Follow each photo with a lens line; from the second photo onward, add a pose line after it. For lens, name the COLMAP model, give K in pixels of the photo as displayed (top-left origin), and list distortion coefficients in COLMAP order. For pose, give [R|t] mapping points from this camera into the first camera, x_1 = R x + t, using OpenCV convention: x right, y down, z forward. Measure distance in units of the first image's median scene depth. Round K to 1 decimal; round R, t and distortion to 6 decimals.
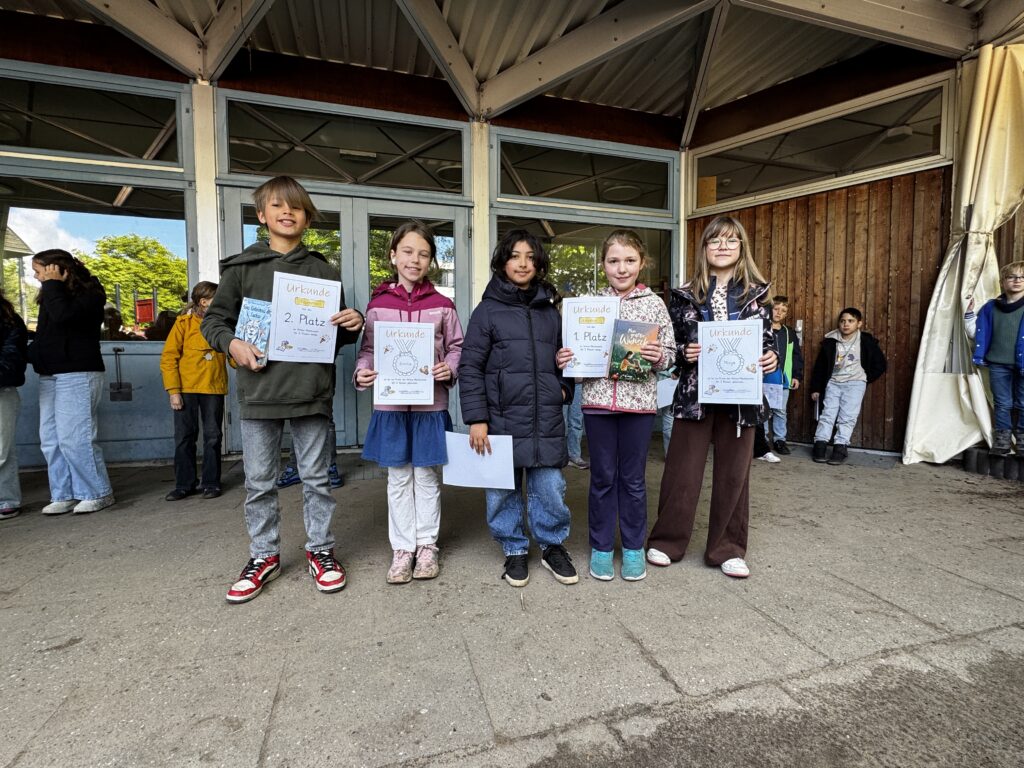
lens RADIAL K [[483.2, 0, 510.6], [0, 483.2, 383.0], [0, 0, 1]] dist [-0.000202, -0.000380]
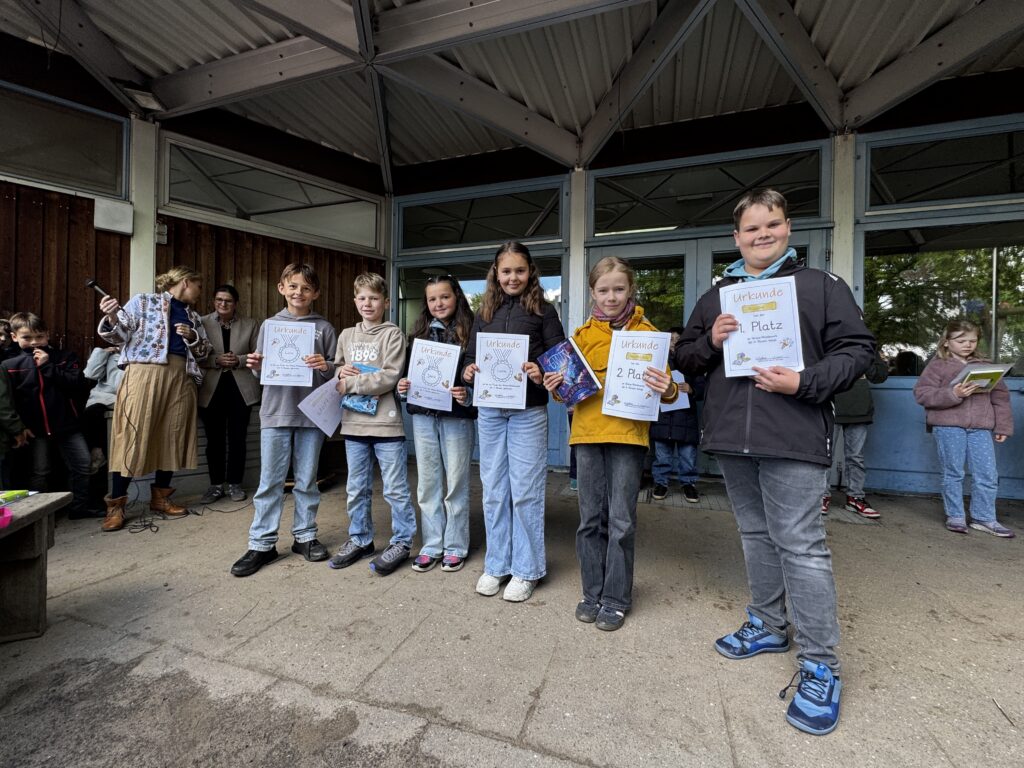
lens RADIAL K [[456.6, 0, 506.7], [0, 456.6, 381.1], [0, 0, 1]] dist [0.000047, 0.000278]
pose [[0.818455, 0.013190, -0.574420, -0.096218], [-0.047154, 0.997906, -0.044271, -0.007343], [0.572633, 0.063320, 0.817363, -0.049186]]
